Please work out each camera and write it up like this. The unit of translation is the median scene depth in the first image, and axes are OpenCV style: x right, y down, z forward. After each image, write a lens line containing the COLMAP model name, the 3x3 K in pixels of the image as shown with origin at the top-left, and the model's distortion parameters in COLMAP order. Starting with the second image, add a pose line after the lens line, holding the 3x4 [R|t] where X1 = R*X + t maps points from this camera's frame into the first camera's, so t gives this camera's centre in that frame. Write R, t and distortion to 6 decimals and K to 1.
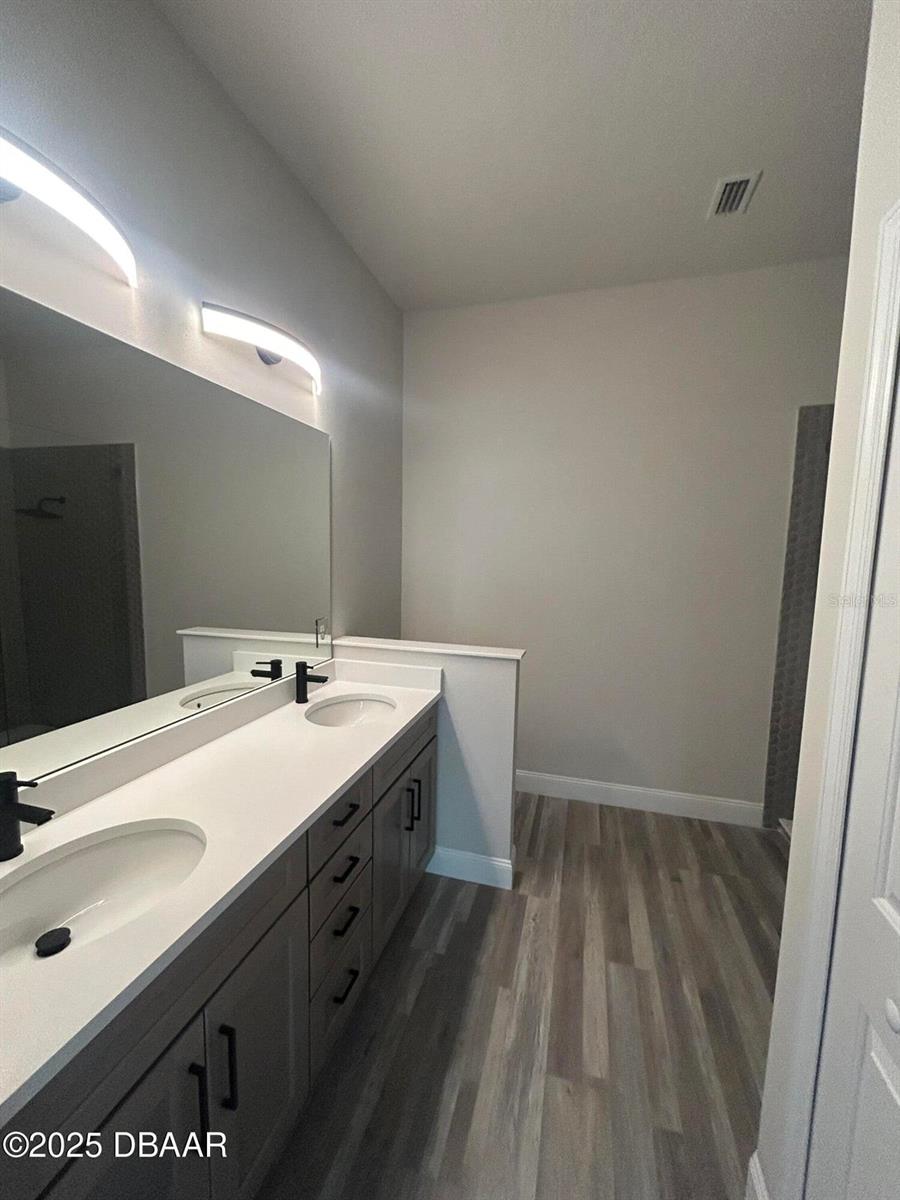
lens RADIAL K [[479.4, 0, 449.8], [0, 479.4, 600.4], [0, 0, 1]] dist [-0.001243, -0.000044]
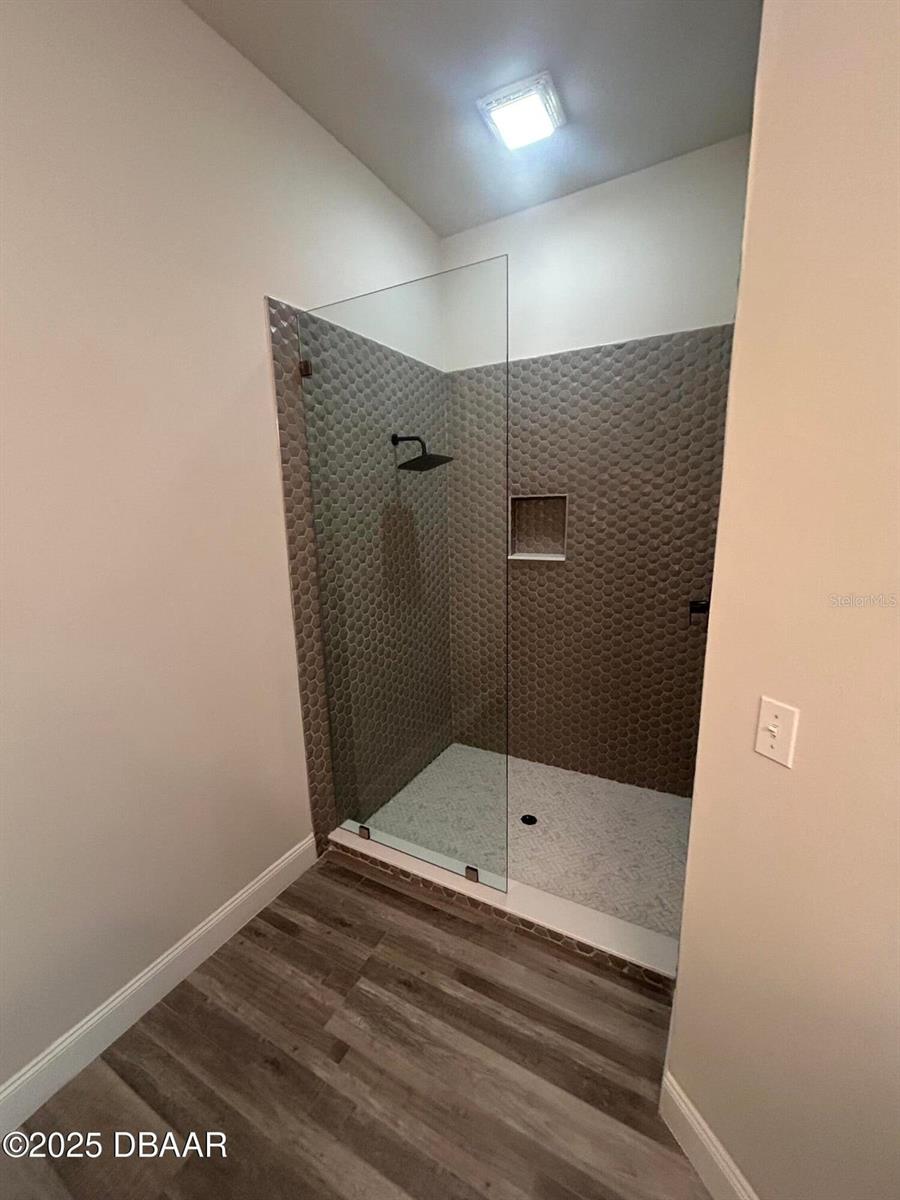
lens RADIAL K [[479.4, 0, 452.2], [0, 479.4, 604.3], [0, 0, 1]] dist [-0.001243, -0.000044]
pose [[0.214791, -0.223398, 0.950767, 0.043647], [0.128539, 0.971486, 0.199228, -0.074081], [-0.968165, 0.079418, 0.237382, 0.625857]]
